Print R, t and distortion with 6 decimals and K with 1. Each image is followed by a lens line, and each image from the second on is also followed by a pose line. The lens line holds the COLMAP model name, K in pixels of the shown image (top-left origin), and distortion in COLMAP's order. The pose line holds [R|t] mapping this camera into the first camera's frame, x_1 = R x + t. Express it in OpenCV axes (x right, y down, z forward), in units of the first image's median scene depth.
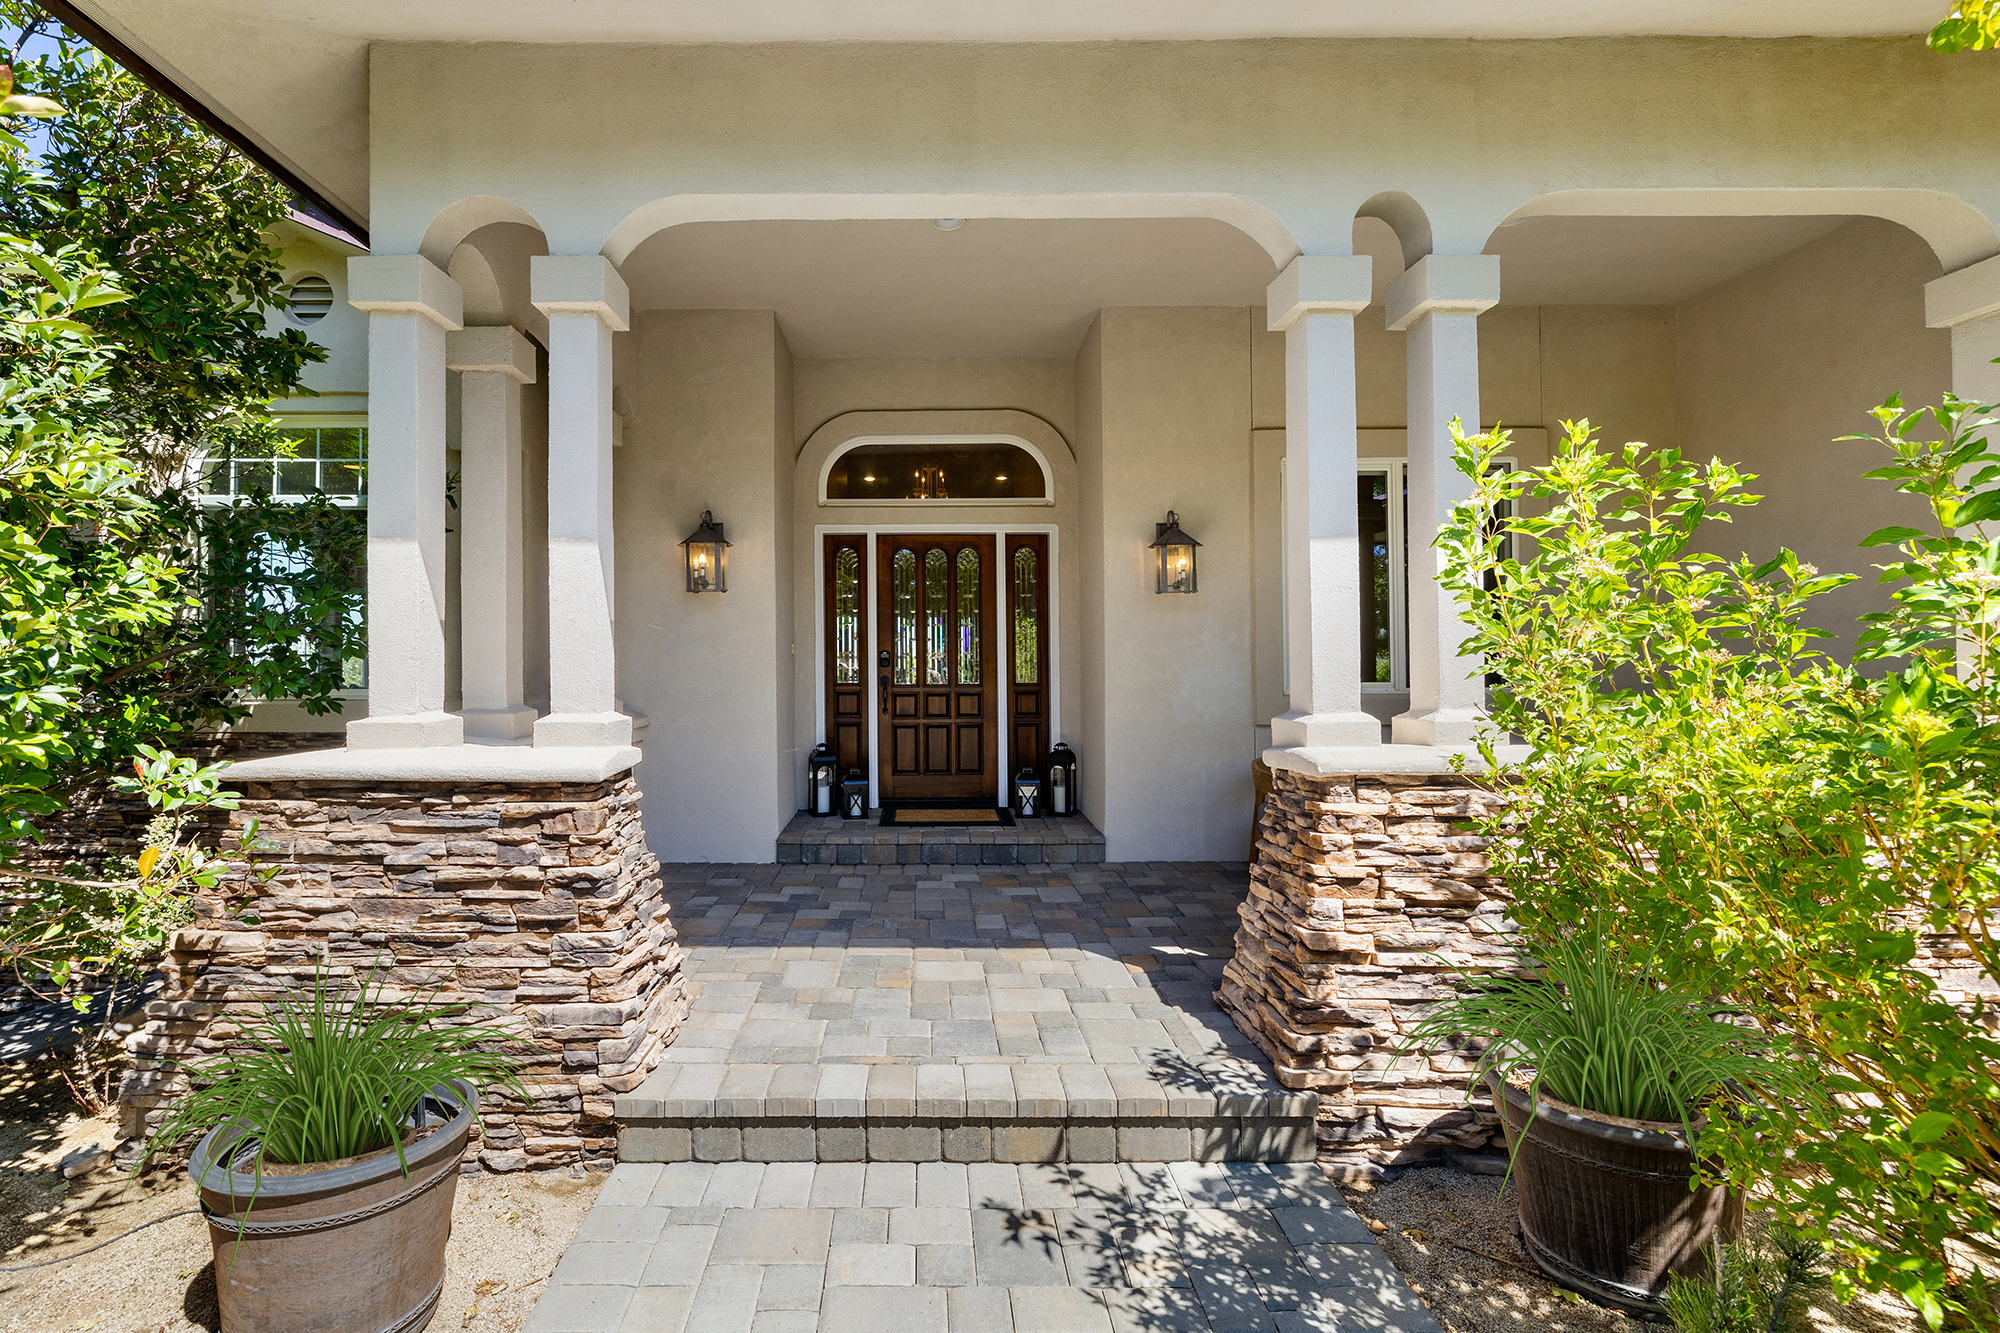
lens RADIAL K [[841.9, 0, 983.9], [0, 841.9, 637.4], [0, 0, 1]] dist [0.001957, 0.000415]
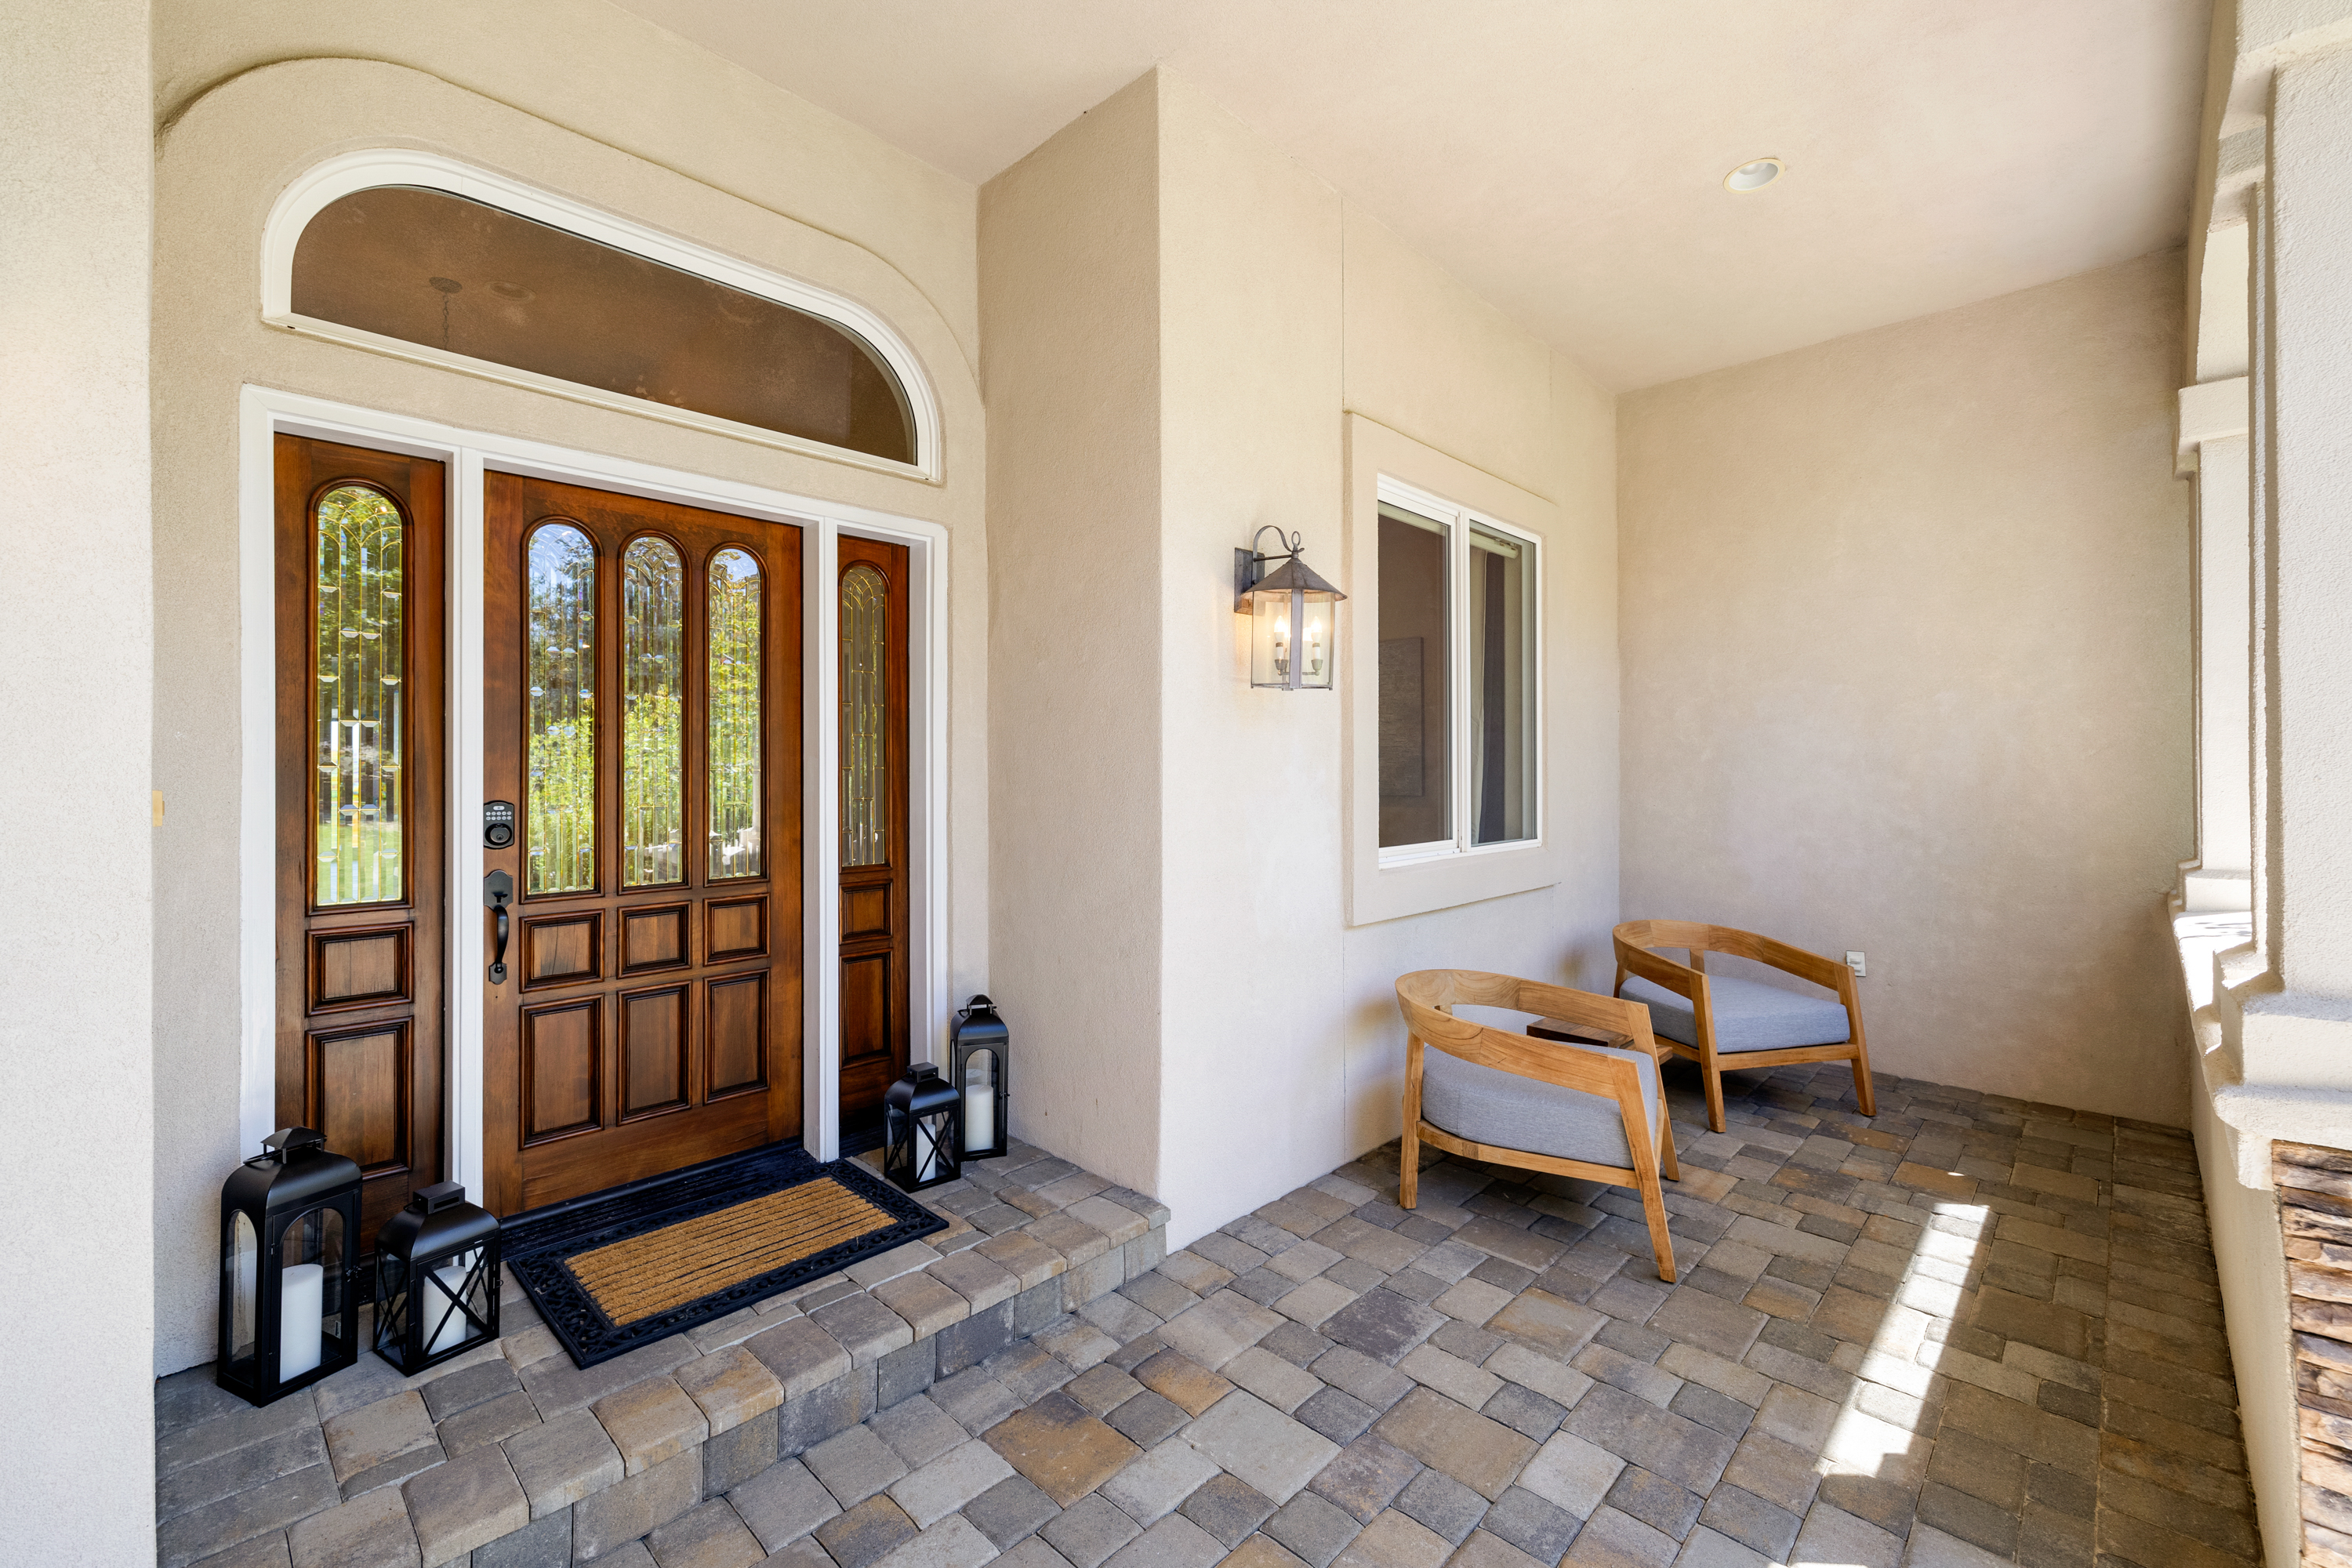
lens RADIAL K [[963.0, 0, 1177.9], [0, 963.0, 755.7], [0, 0, 1]] dist [0.002235, 0.000349]
pose [[0.741945, 0.012688, 0.670340, -0.178092], [-0.023406, 0.999702, 0.006985, -0.013334], [-0.670052, -0.020873, 0.742021, 0.511986]]
